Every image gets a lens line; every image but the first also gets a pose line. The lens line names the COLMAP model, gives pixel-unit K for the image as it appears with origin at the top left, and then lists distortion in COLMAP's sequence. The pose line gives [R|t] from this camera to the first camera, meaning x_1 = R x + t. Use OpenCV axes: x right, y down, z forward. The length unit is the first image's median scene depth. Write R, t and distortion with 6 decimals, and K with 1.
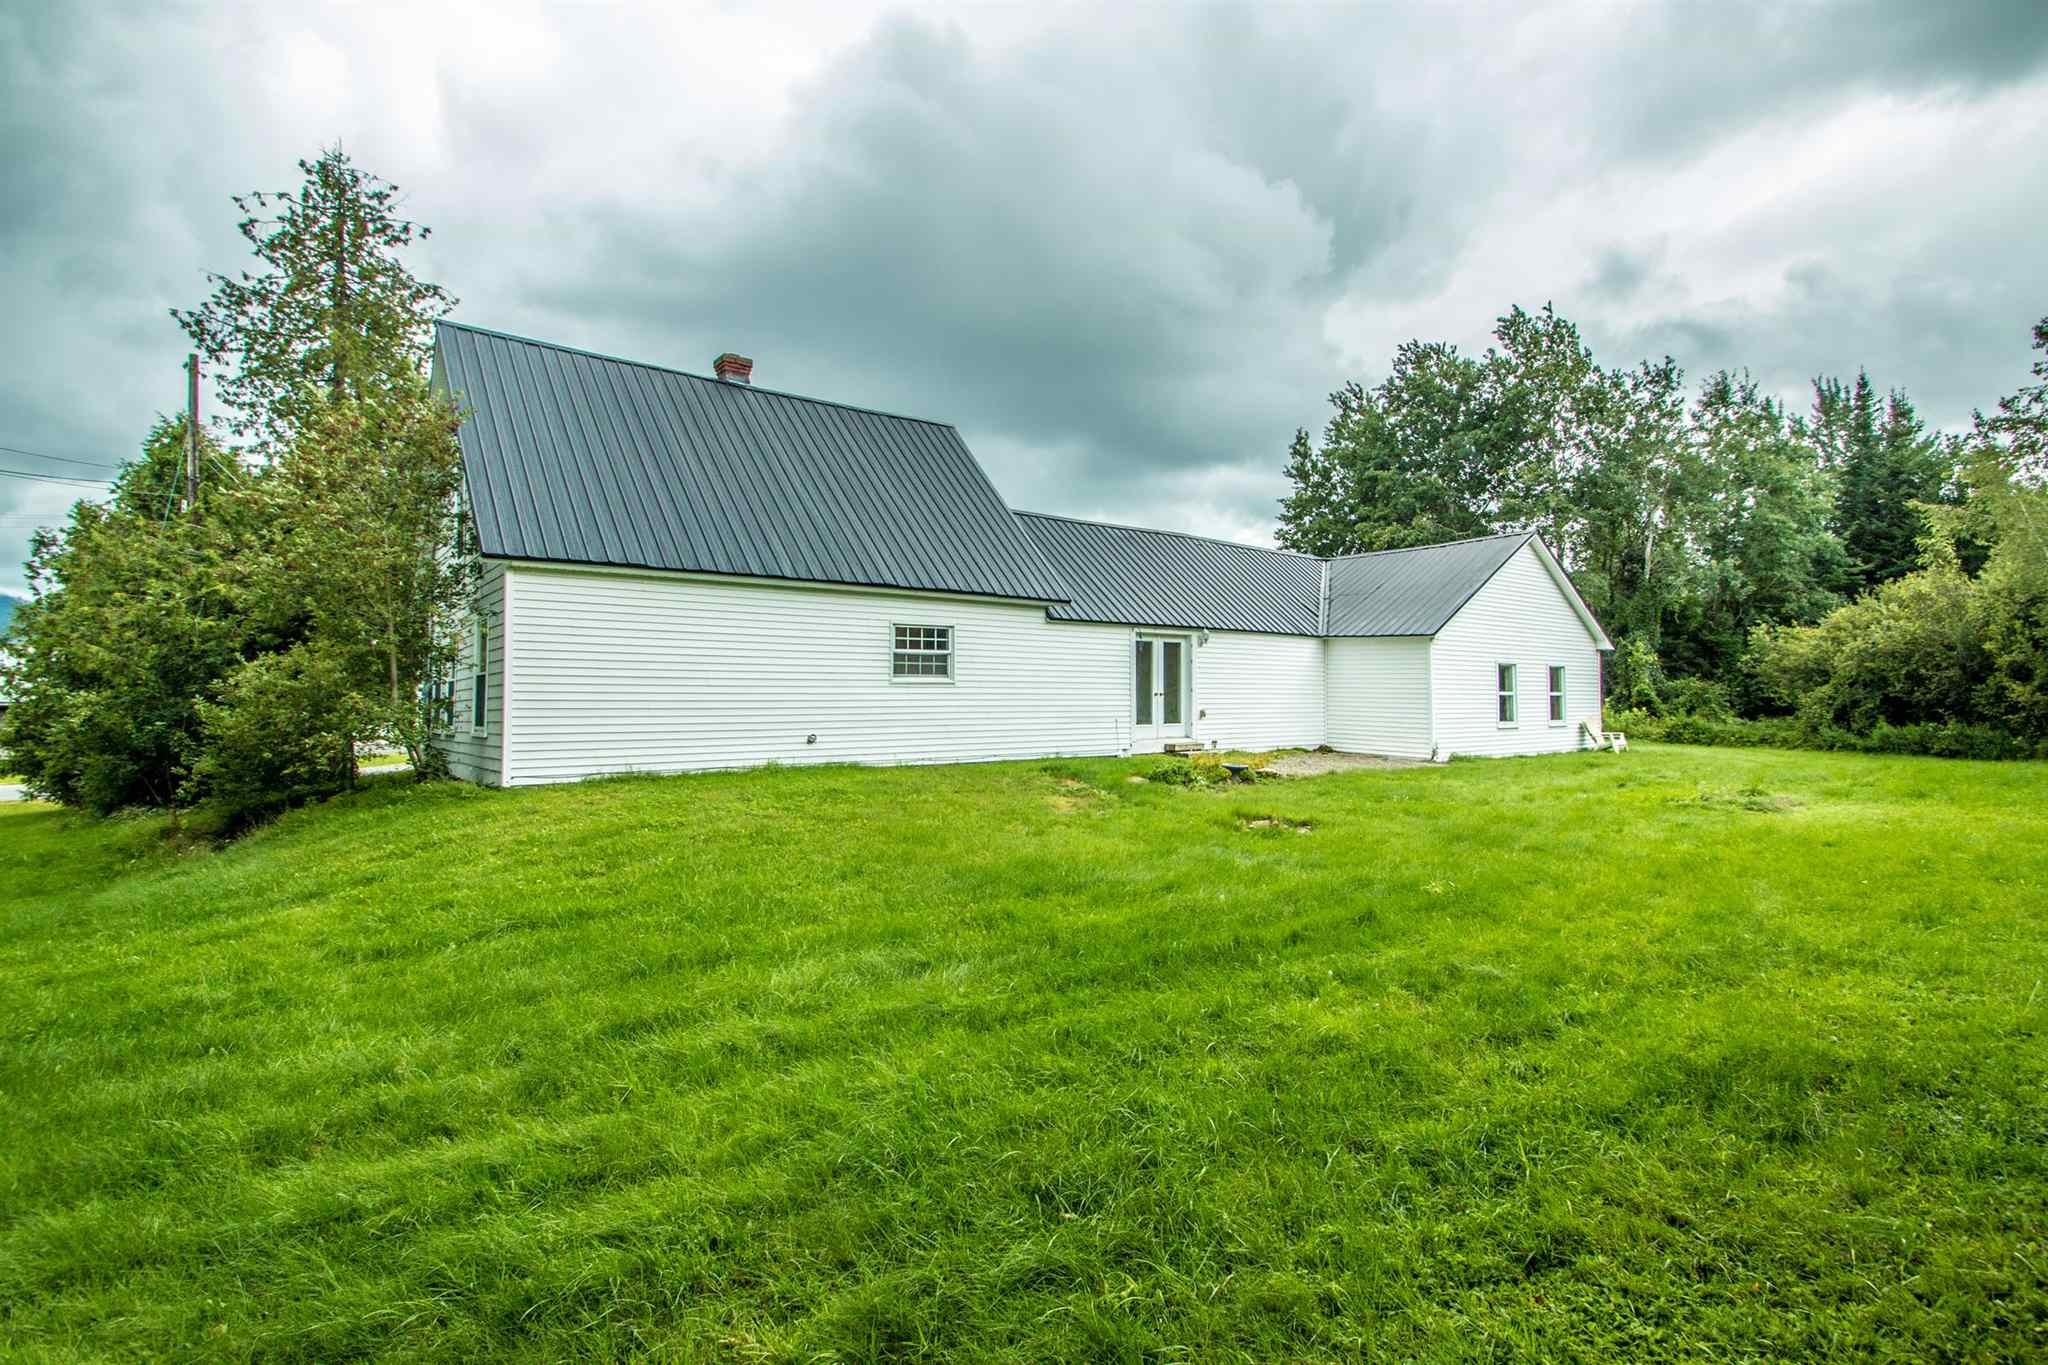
lens RADIAL K [[973.0, 0, 1038.5], [0, 973.0, 691.9], [0, 0, 1]] dist [0.003072, -0.012248]
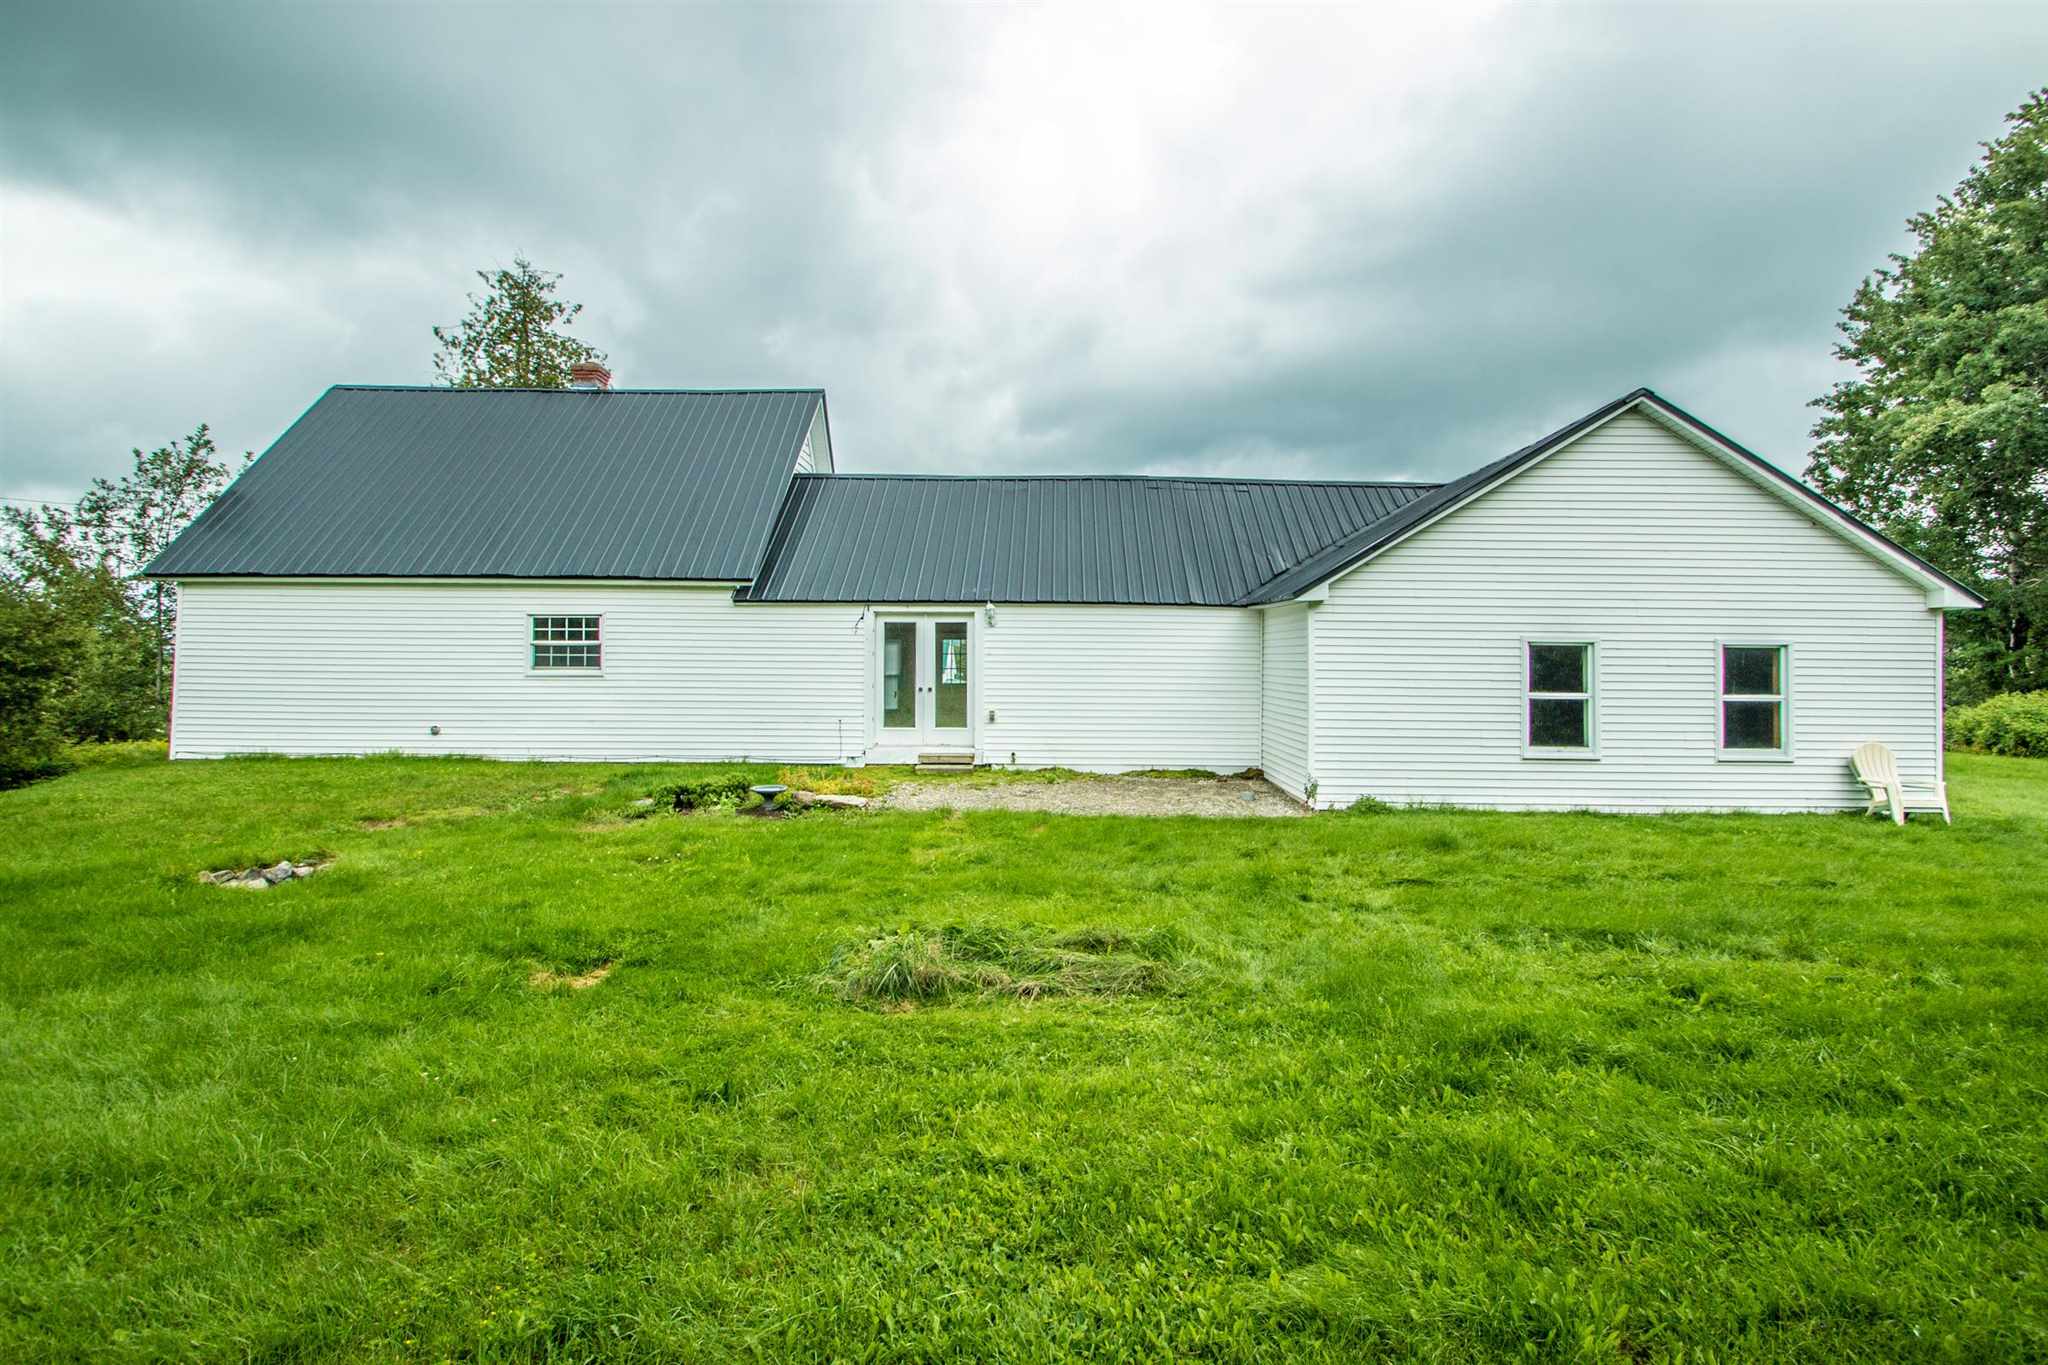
lens RADIAL K [[973.0, 0, 1022.0], [0, 973.0, 666.5], [0, 0, 1]] dist [0.003072, -0.012248]
pose [[0.781882, -0.000093, -0.623426, 0.815715], [-0.004435, 0.999974, -0.005712, -0.014601], [0.623410, 0.007231, 0.781861, 0.531948]]
